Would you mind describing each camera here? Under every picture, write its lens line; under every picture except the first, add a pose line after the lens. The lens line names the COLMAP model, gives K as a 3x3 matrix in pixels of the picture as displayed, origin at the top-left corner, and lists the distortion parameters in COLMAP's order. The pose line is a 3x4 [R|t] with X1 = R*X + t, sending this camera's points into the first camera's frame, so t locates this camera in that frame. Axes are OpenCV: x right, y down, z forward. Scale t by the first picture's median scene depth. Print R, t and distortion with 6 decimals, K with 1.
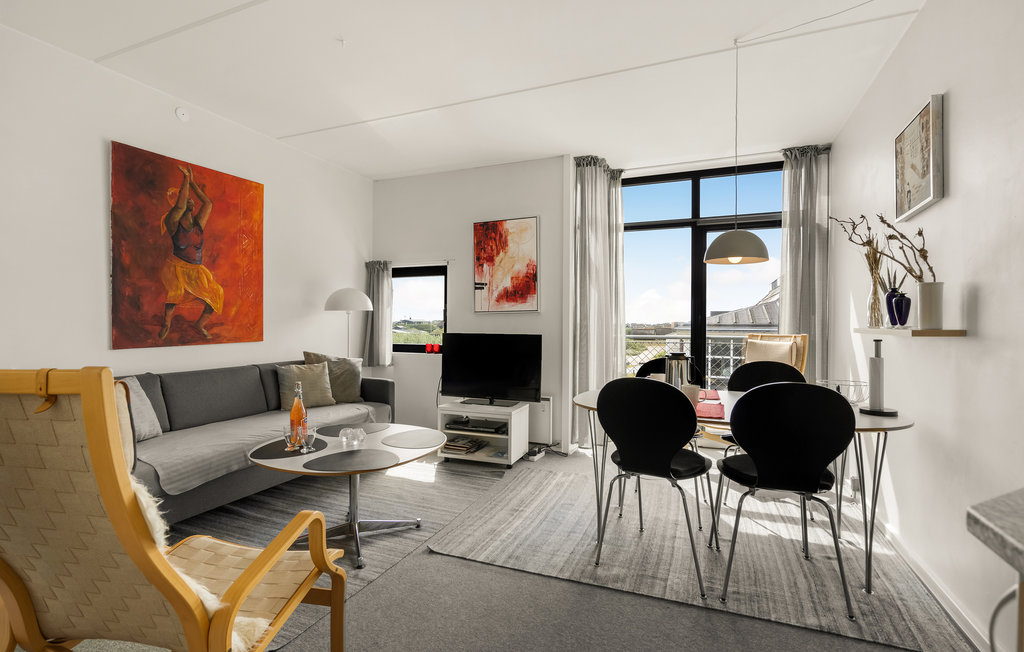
lens RADIAL K [[472.5, 0, 509.3], [0, 472.5, 328.0], [0, 0, 1]] dist [-0.022175, -0.000500]
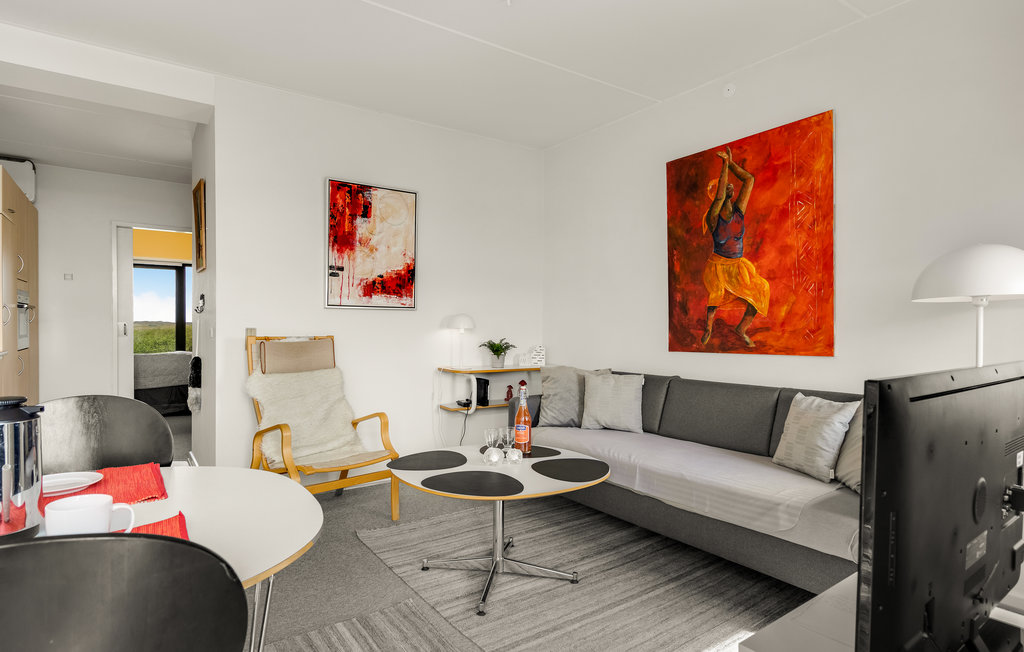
lens RADIAL K [[528.4, 0, 506.4], [0, 528.4, 339.4], [0, 0, 1]] dist [-0.002429, 0.000751]
pose [[-0.526883, 0.013155, -0.849836, 0.365325], [-0.019027, 0.999447, 0.027267, -0.007177], [0.849725, 0.030536, -0.526342, 1.157937]]
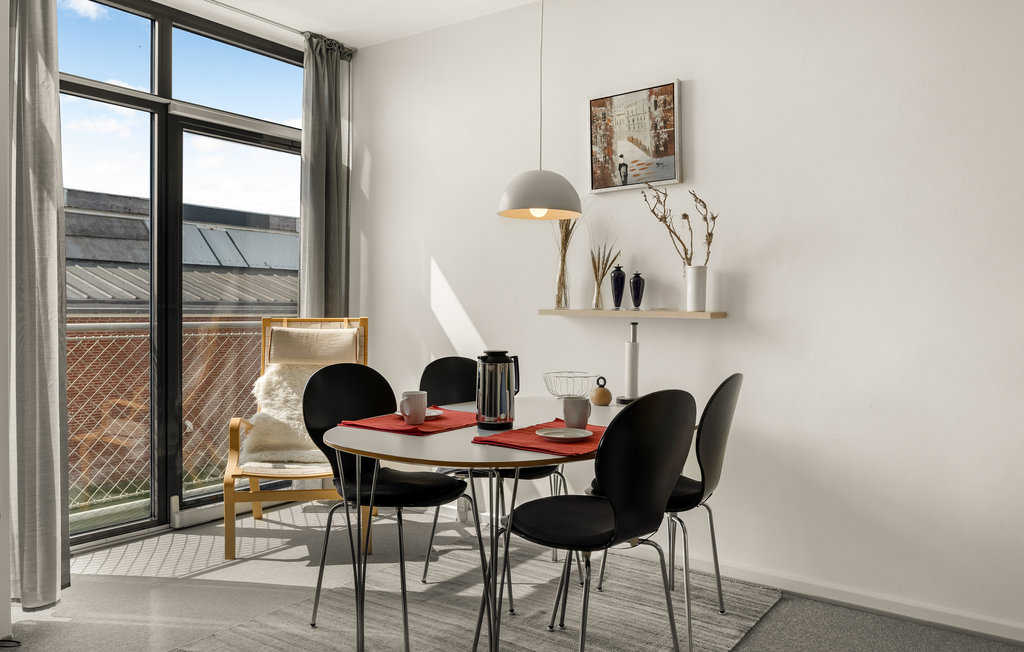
lens RADIAL K [[762.6, 0, 521.6], [0, 762.6, 320.8], [0, 0, 1]] dist [-0.014570, -0.013248]
pose [[0.211503, -0.024778, 0.977063, -0.490607], [-0.000529, 0.999676, 0.025466, -0.010852], [-0.977377, -0.005903, 0.211421, 0.603395]]
